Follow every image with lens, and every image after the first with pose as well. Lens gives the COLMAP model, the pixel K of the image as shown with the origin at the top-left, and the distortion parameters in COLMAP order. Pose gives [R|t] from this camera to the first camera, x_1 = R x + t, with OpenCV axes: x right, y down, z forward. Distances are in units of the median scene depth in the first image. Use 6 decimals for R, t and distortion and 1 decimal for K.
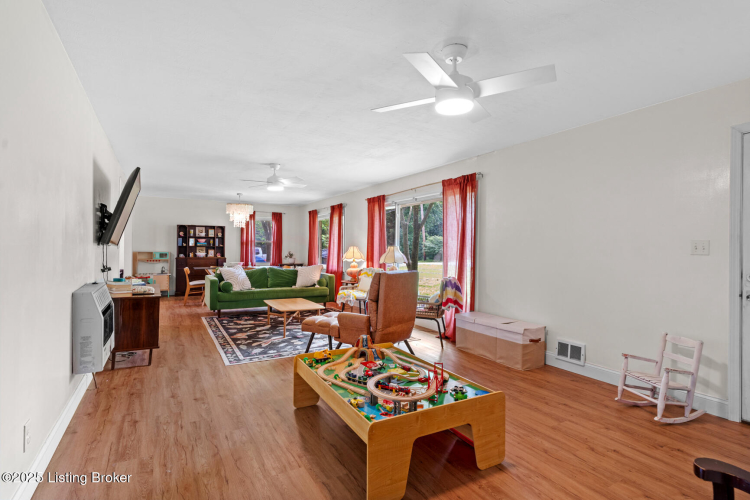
lens RADIAL K [[384.4, 0, 375.0], [0, 384.4, 250.0], [0, 0, 1]] dist [-0.001002, -0.000147]
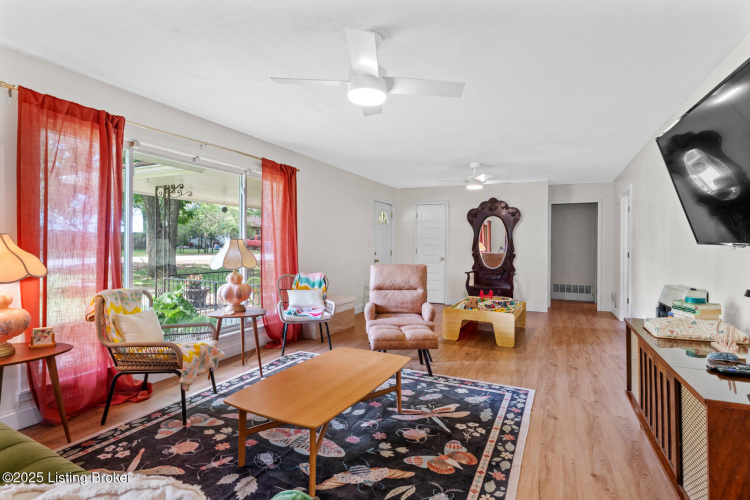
lens RADIAL K [[384.4, 0, 375.0], [0, 384.4, 250.0], [0, 0, 1]] dist [-0.001002, -0.000147]
pose [[-0.584179, -0.022627, 0.811309, -0.799965], [-0.016813, 0.999734, 0.015775, -0.004741], [-0.811450, -0.004425, -0.584405, 1.660348]]
